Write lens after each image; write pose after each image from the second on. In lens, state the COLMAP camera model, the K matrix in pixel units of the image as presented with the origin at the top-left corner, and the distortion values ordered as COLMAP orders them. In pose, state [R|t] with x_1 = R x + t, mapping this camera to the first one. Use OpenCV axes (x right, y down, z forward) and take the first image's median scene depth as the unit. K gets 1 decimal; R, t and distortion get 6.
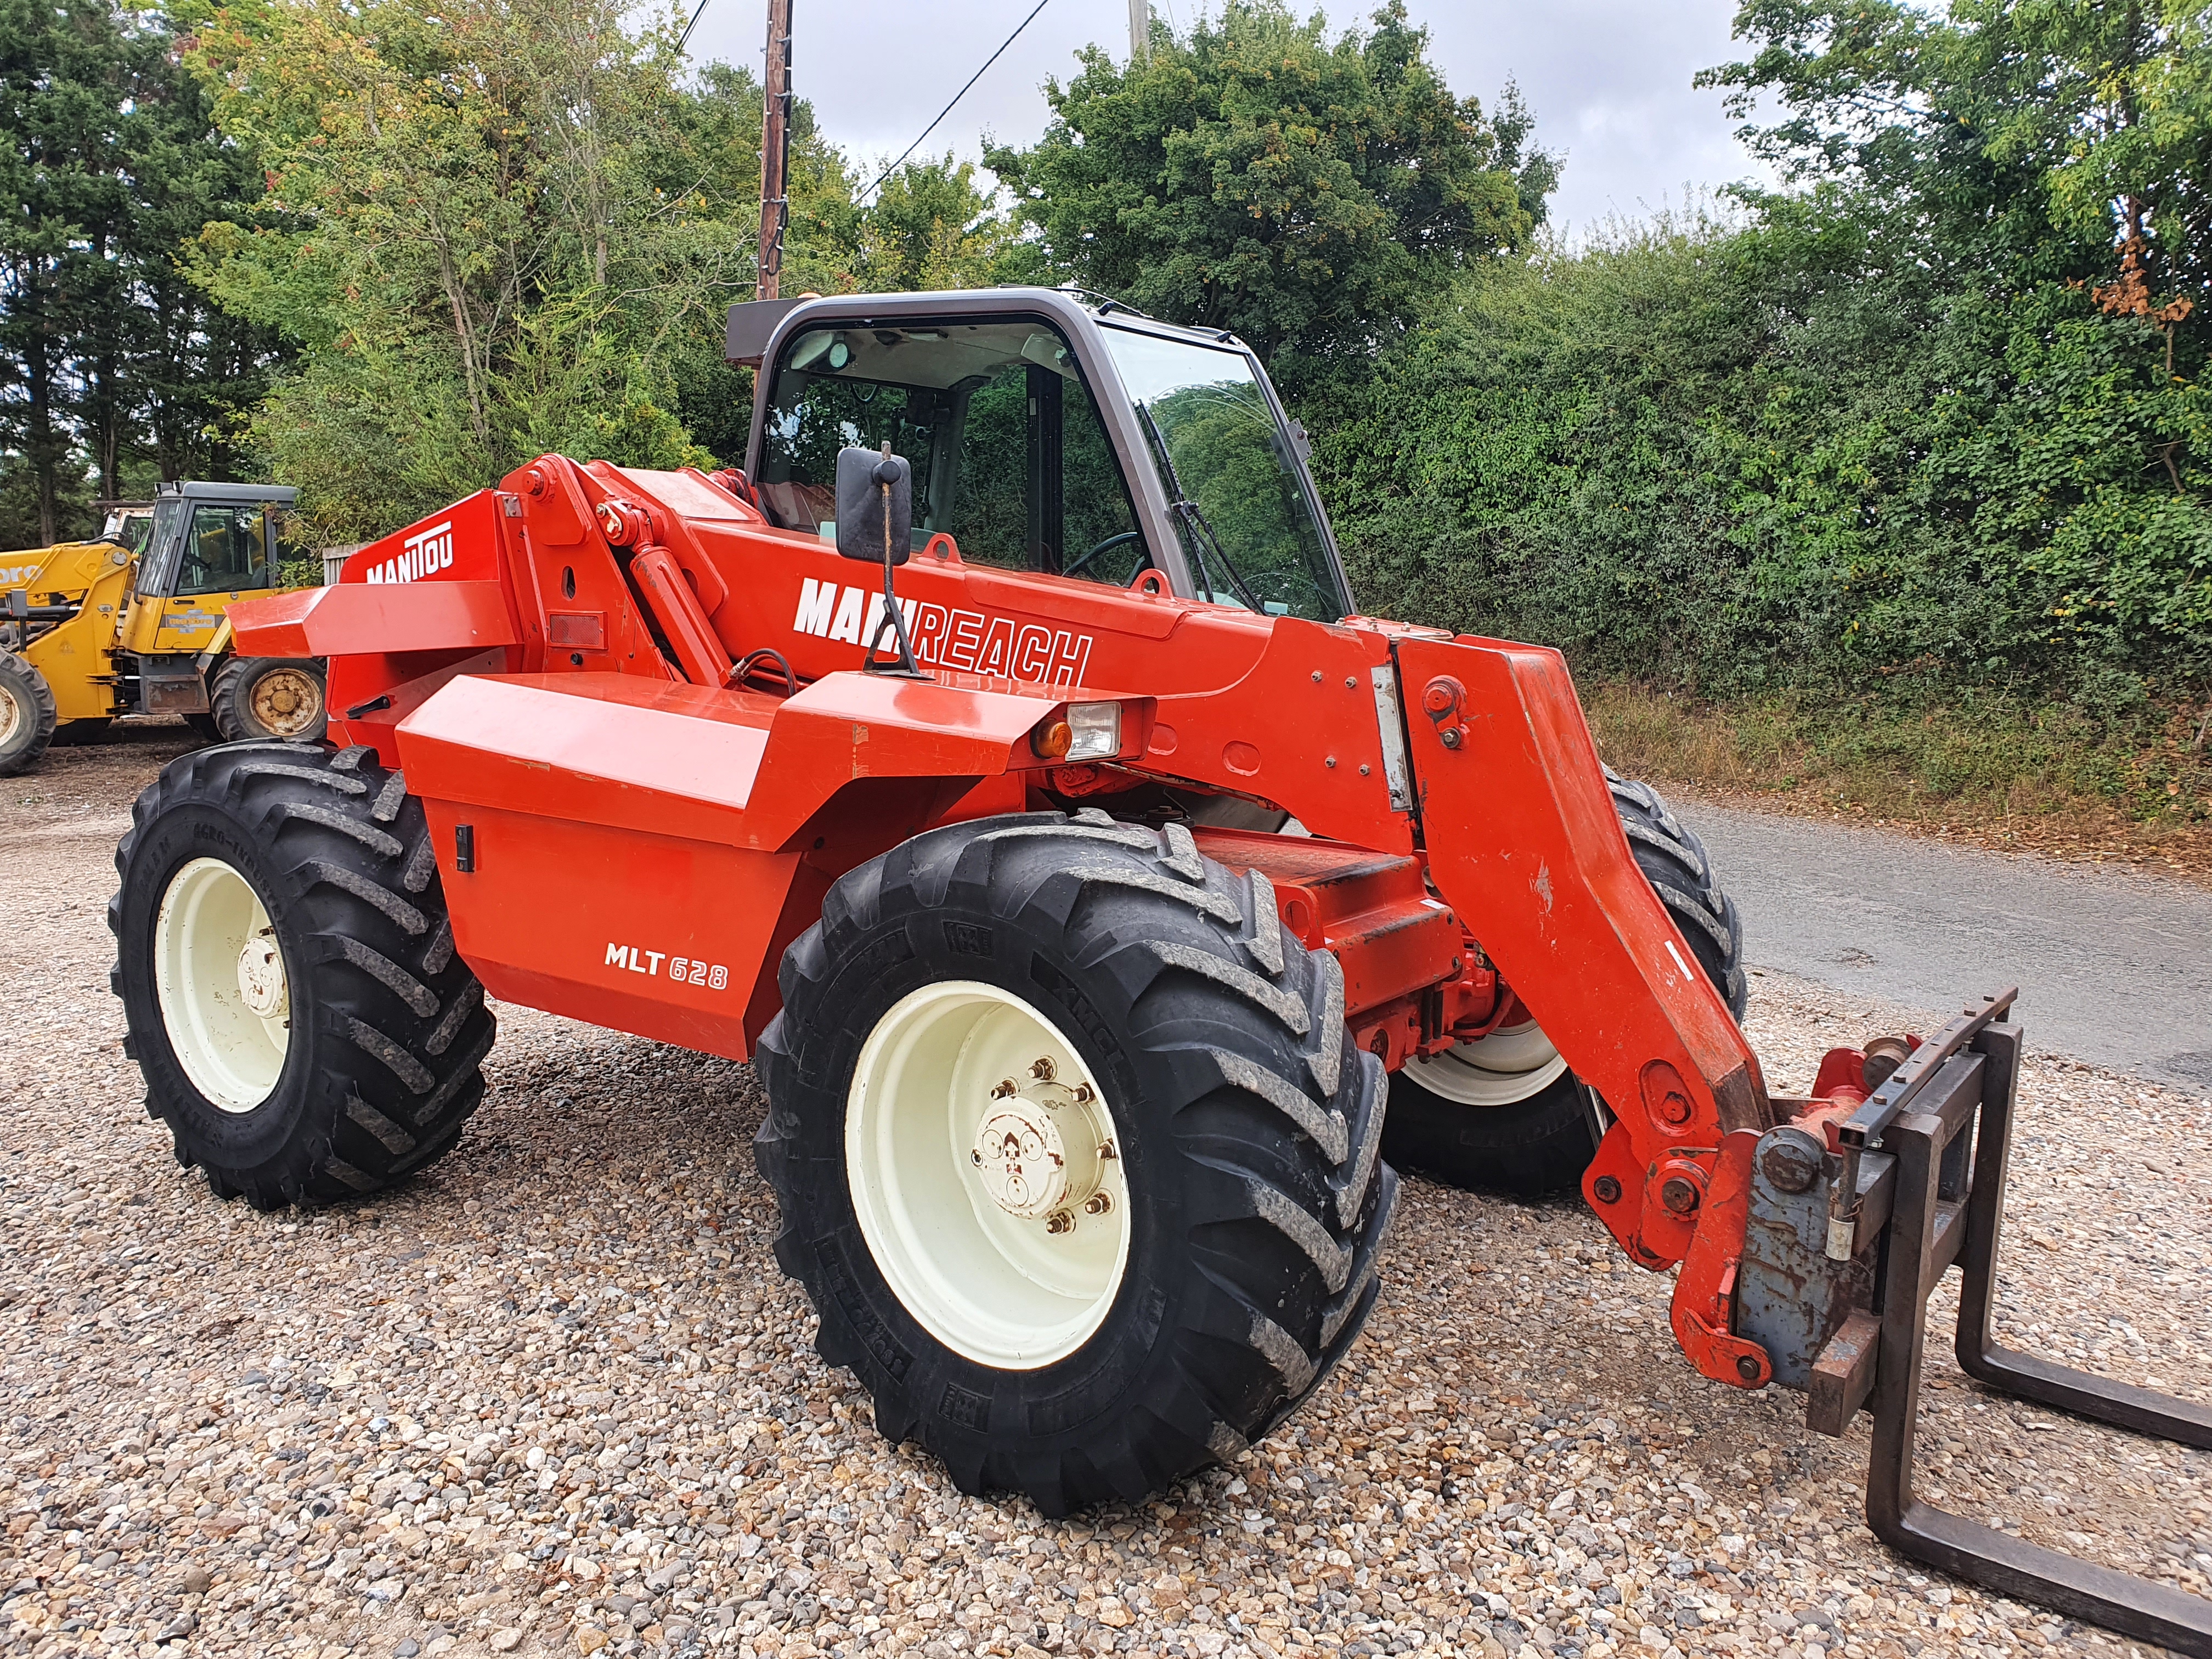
lens RADIAL K [[1680.1, 0, 1106.0], [0, 1680.1, 829.5], [0, 0, 1]] dist [0.006902, 0.002844]
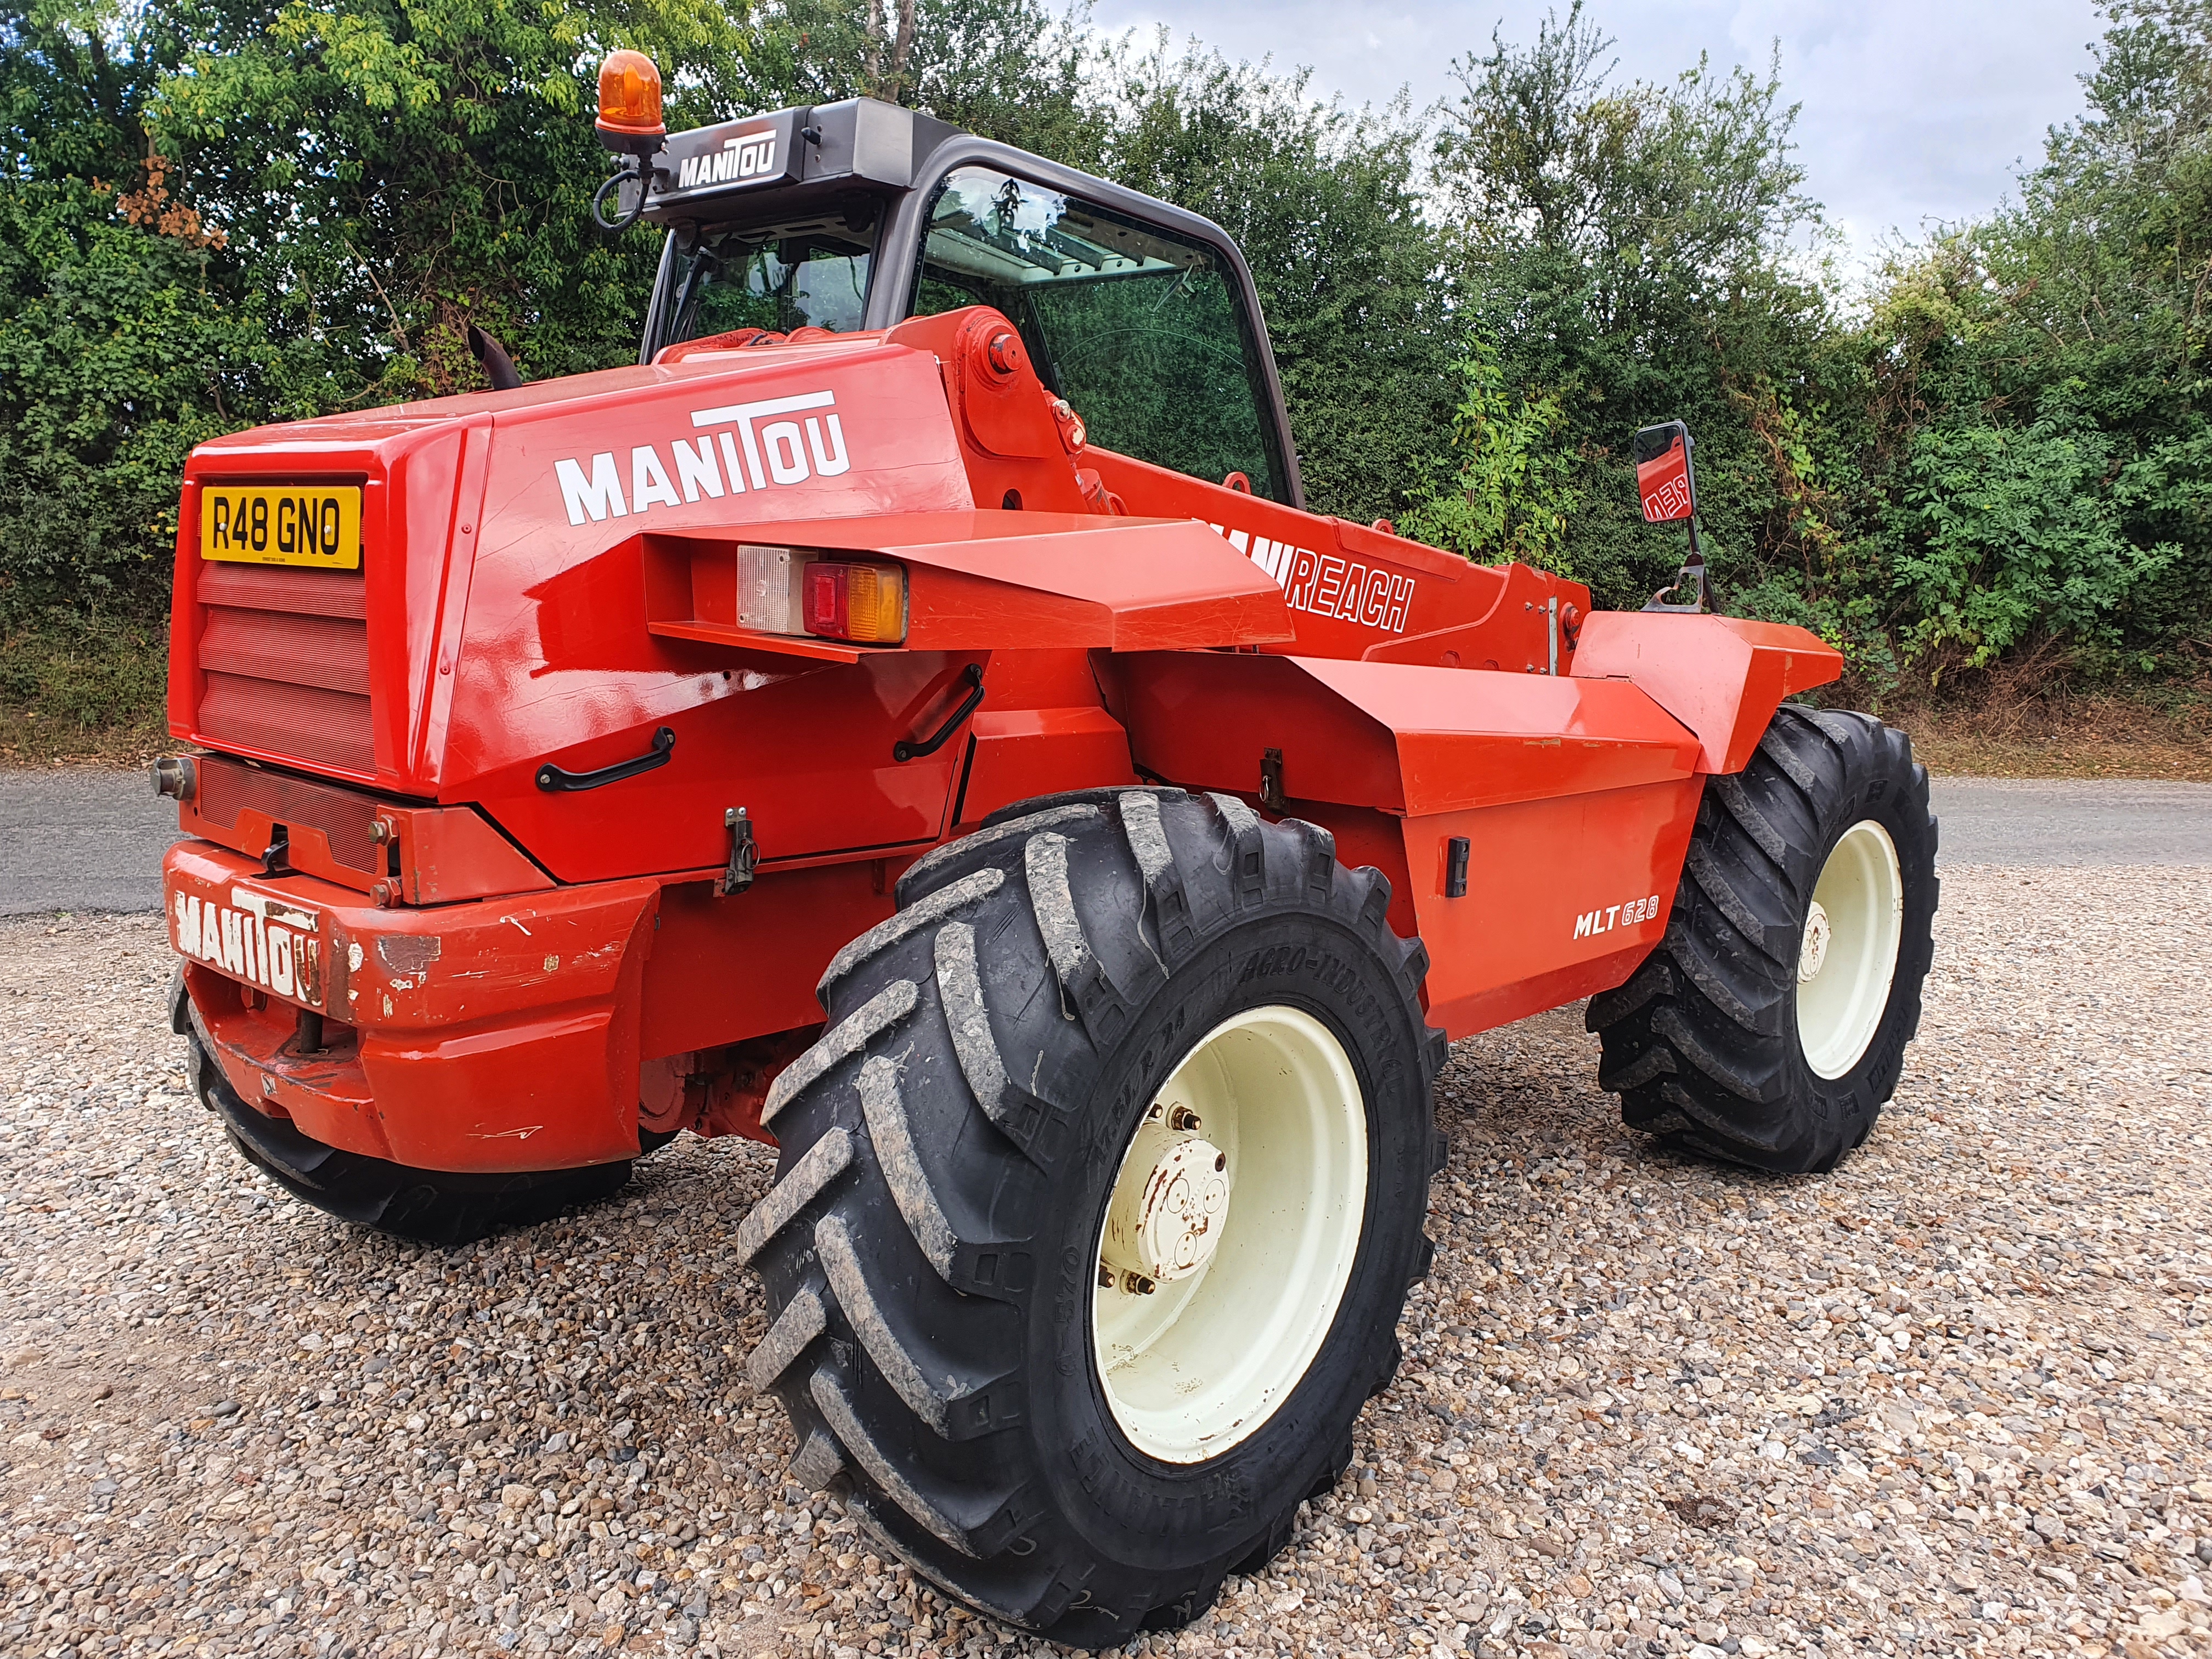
lens RADIAL K [[1687.7, 0, 1100.4], [0, 1687.7, 813.7], [0, 0, 1]] dist [0.023053, 0.001920]
pose [[0.114550, -0.155914, 0.981106, -1.125265], [0.110580, 0.983471, 0.143379, -0.138839], [-0.987244, 0.092067, 0.129898, 1.015485]]
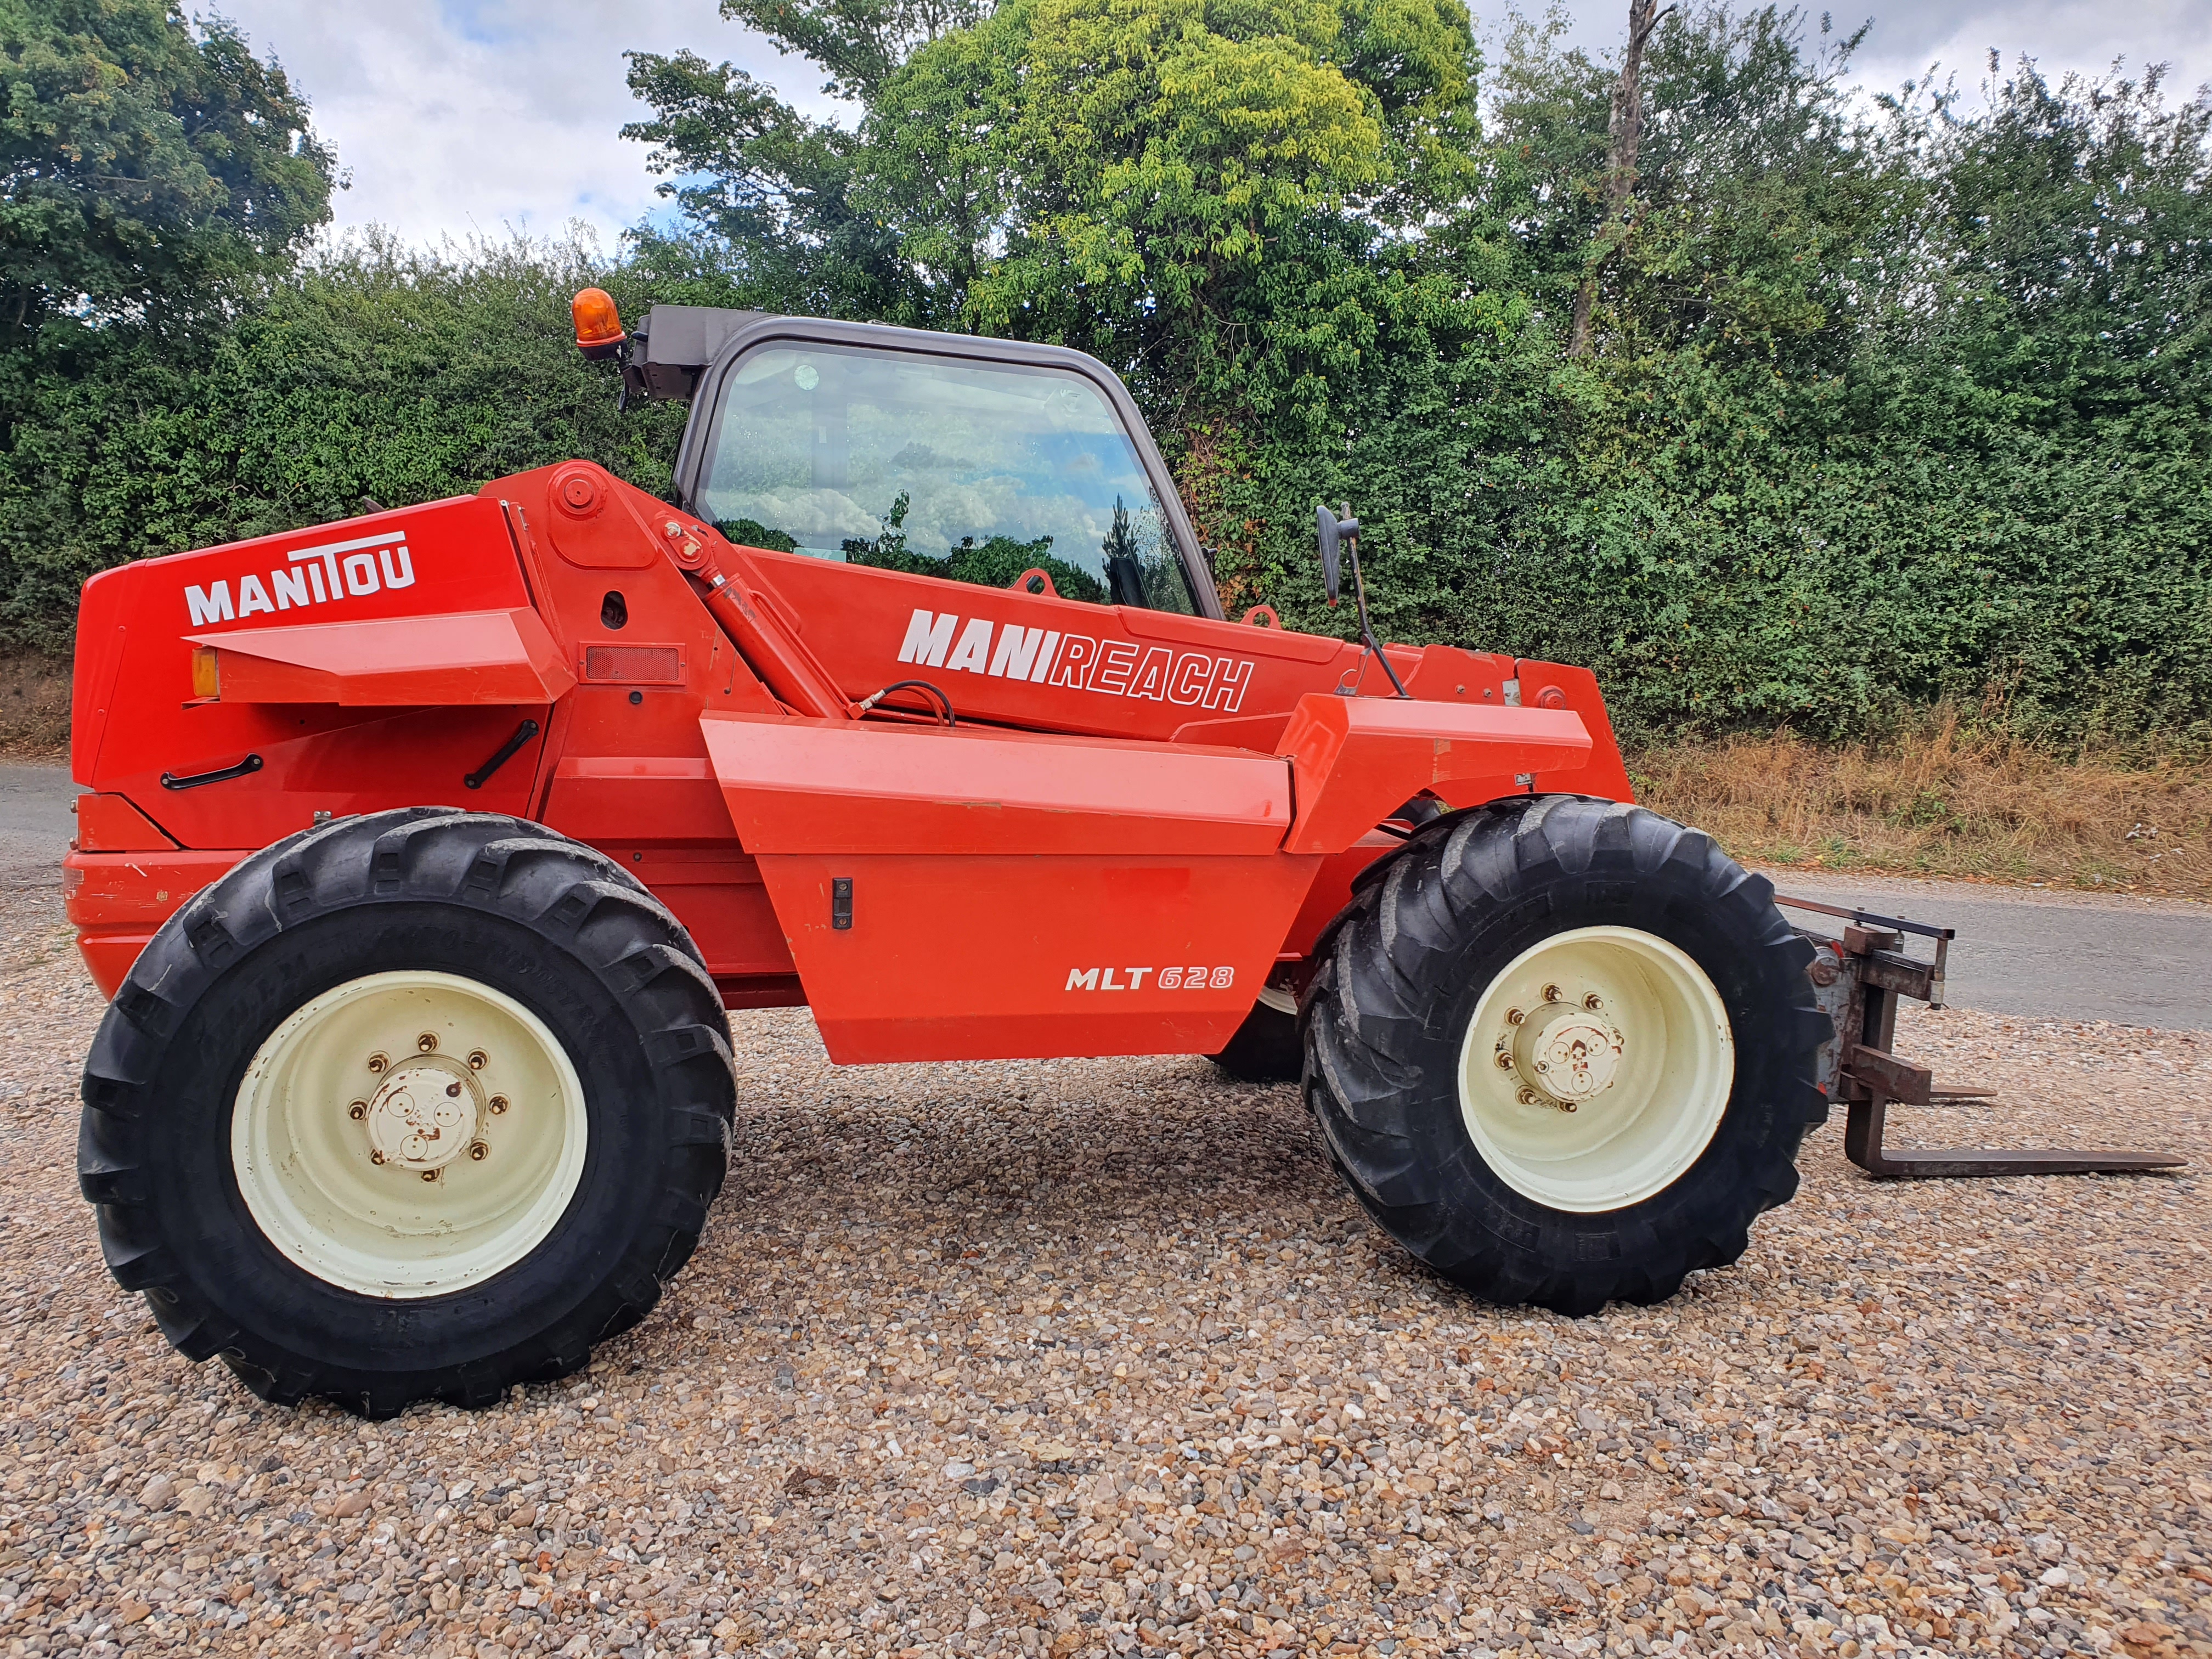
lens RADIAL K [[1659.0, 0, 1106.0], [0, 1659.0, 829.5], [0, 0, 1]] dist [0.021502, -0.002011]
pose [[0.676506, -0.090236, 0.730888, -0.901441], [0.093304, 0.994969, 0.036478, -0.046509], [-0.730503, 0.043517, 0.681522, 0.259584]]
